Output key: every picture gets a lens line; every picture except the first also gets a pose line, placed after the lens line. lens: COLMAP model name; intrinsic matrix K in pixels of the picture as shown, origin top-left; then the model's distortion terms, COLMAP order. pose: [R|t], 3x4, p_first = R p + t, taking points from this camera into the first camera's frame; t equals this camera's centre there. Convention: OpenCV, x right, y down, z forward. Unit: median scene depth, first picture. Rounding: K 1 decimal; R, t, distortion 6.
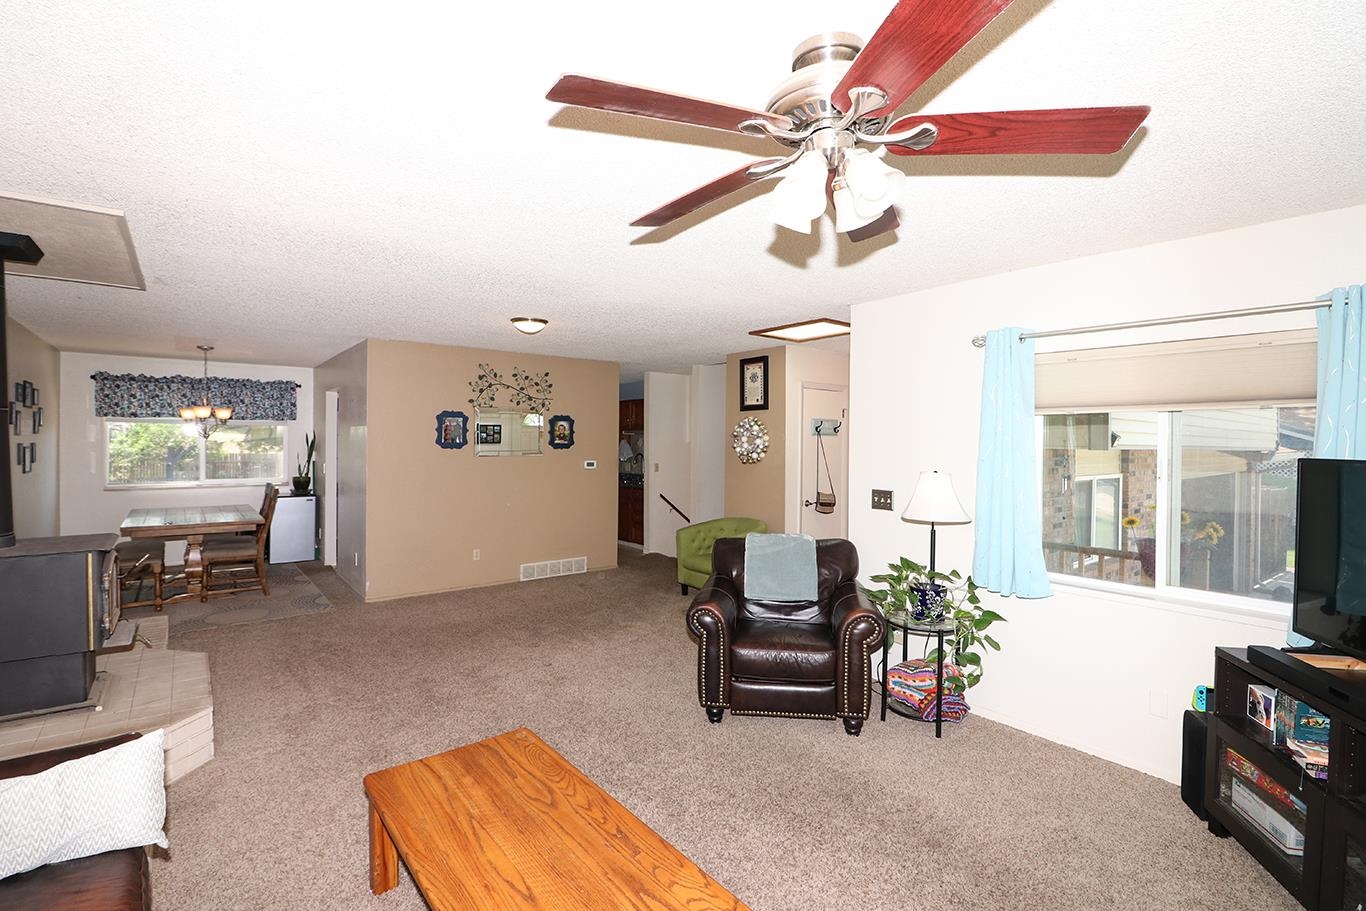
lens RADIAL K [[630.0, 0, 687.1], [0, 630.0, 443.6], [0, 0, 1]] dist [0.002180, -0.010473]
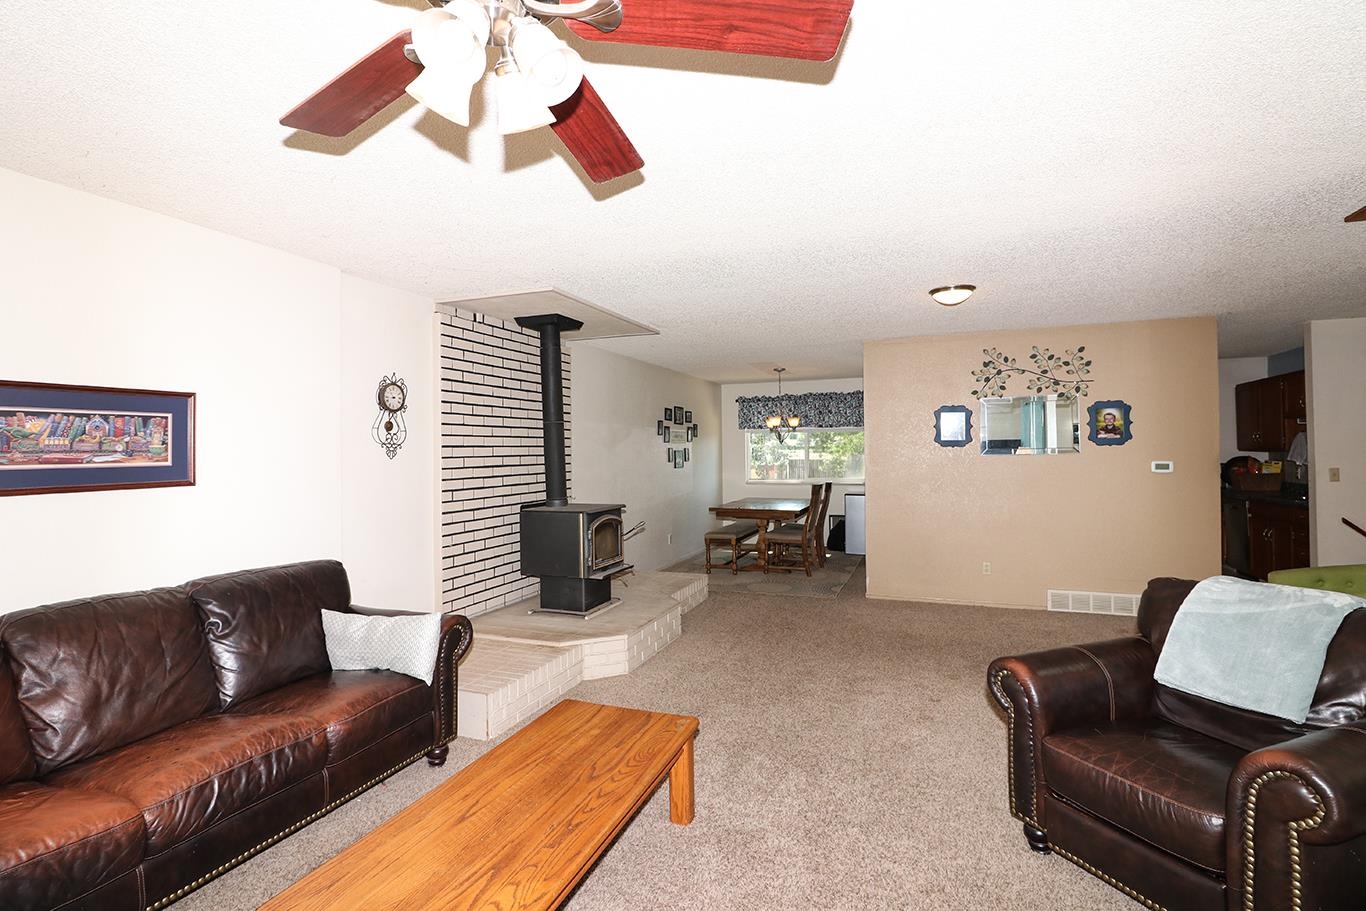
lens RADIAL K [[652.5, 0, 681.8], [0, 652.5, 442.1], [0, 0, 1]] dist [-0.000564, 0.000286]
pose [[0.494213, -0.027866, -0.868894, 0.230383], [0.012011, 0.999610, -0.025226, 0.018712], [0.869258, 0.002031, 0.494355, 0.178888]]
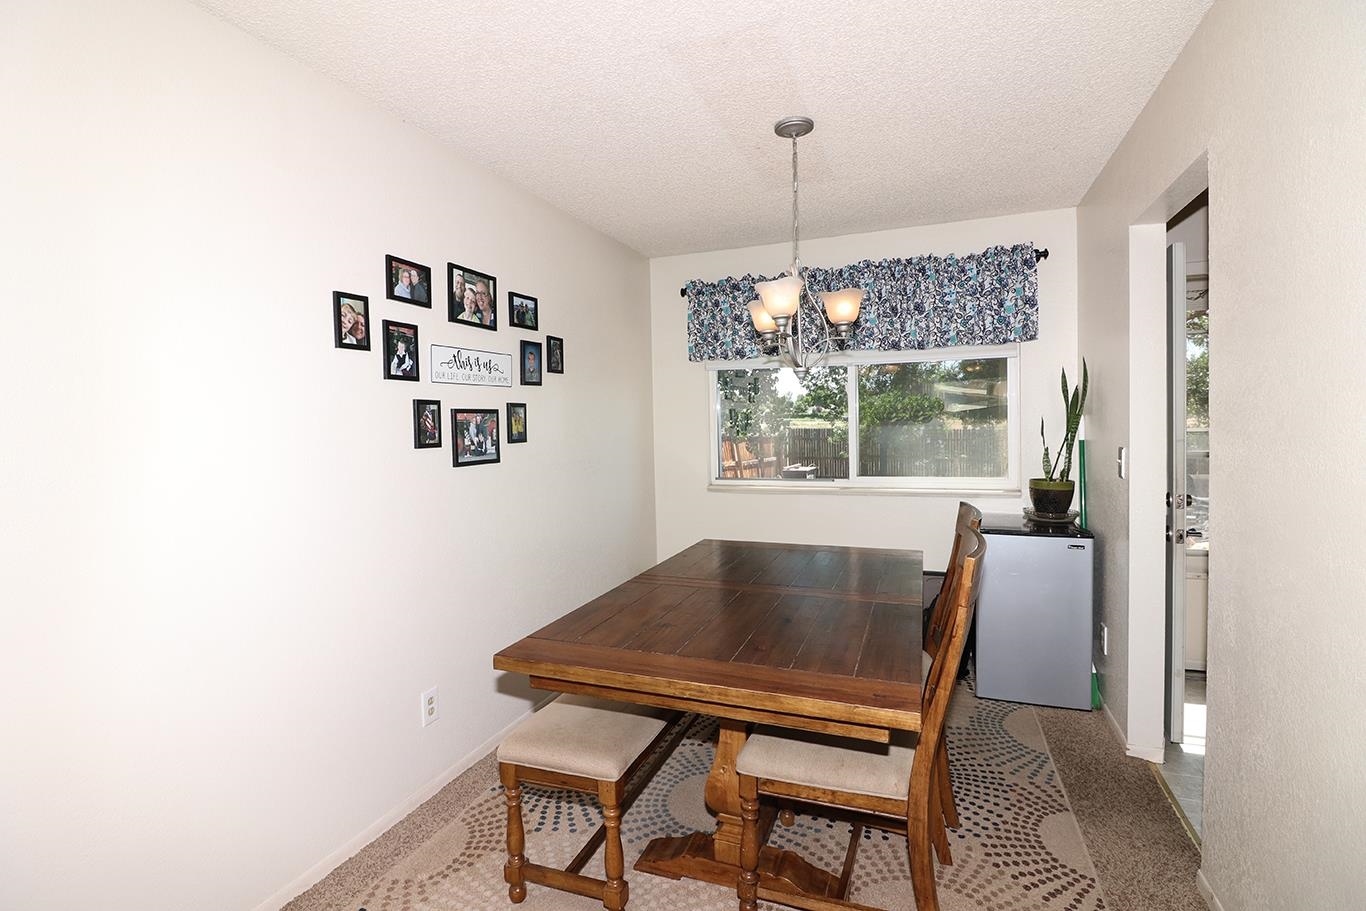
lens RADIAL K [[626.6, 0, 669.3], [0, 626.6, 444.6], [0, 0, 1]] dist [-0.000184, -0.008972]
pose [[0.478657, 0.011536, -0.877926, -0.439532], [0.021745, 0.999451, 0.024988, 0.017761], [0.877732, -0.031052, 0.478144, 0.691426]]
